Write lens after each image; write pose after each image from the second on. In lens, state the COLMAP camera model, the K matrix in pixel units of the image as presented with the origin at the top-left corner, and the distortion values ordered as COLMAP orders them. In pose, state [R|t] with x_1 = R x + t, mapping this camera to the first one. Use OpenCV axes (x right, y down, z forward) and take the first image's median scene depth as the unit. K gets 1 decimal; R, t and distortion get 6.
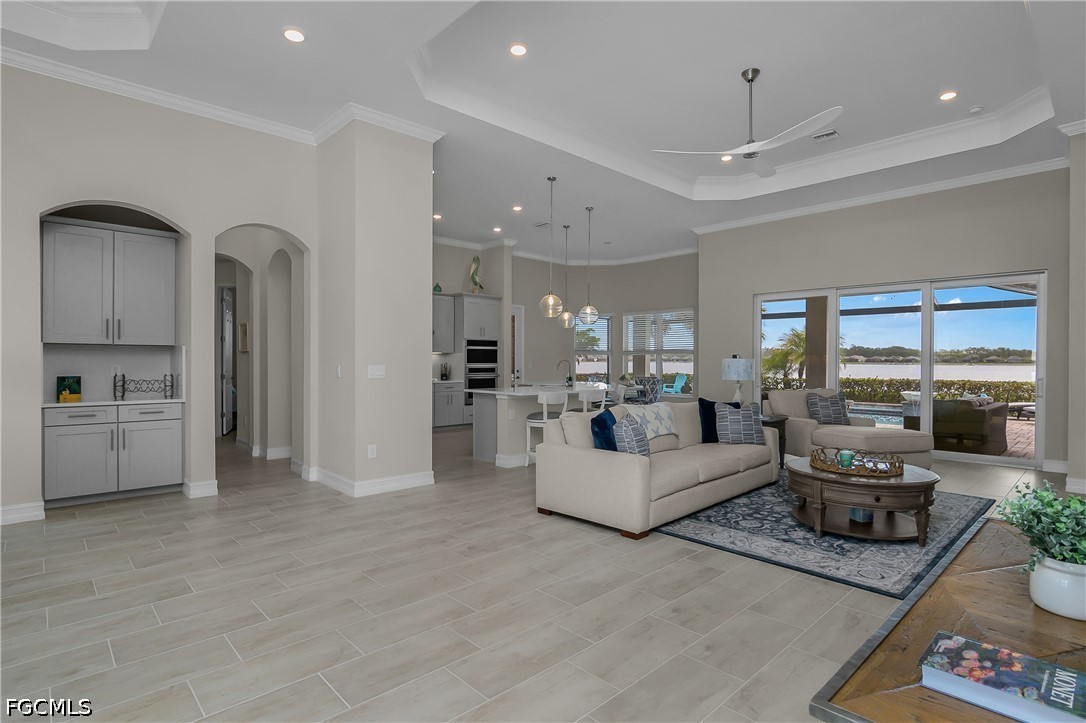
lens RADIAL K [[549.9, 0, 537.4], [0, 549.9, 364.6], [0, 0, 1]] dist [-0.020287, -0.000093]
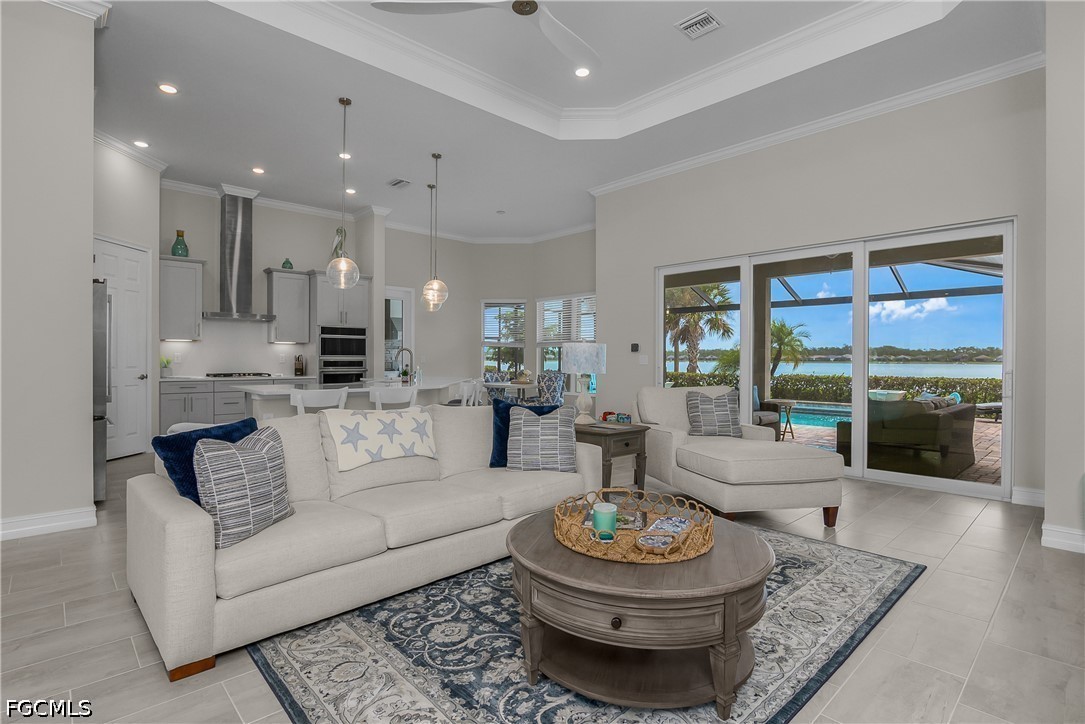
lens RADIAL K [[535.2, 0, 542.5], [0, 535.2, 362.0], [0, 0, 1]] dist [-0.024307, 0.000021]
pose [[0.999998, 0.000665, 0.001687, 0.322936], [-0.000660, 0.999995, -0.003163, 0.016332], [-0.001689, 0.003162, 0.999994, 0.317813]]
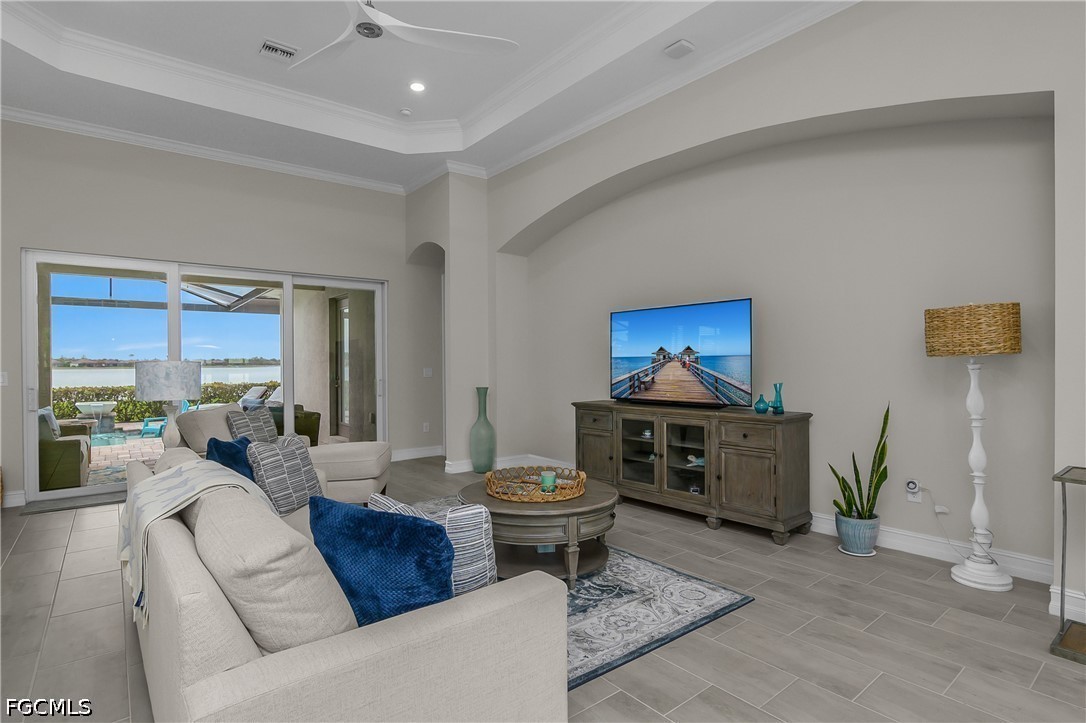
lens RADIAL K [[543.9, 0, 531.0], [0, 543.9, 358.4], [0, 0, 1]] dist [-0.019155, 0.000310]
pose [[0.083039, 0.009447, 0.996502, -0.167823], [0.014442, 0.999839, -0.010682, -0.004690], [-0.996442, 0.015278, 0.082889, 0.609088]]
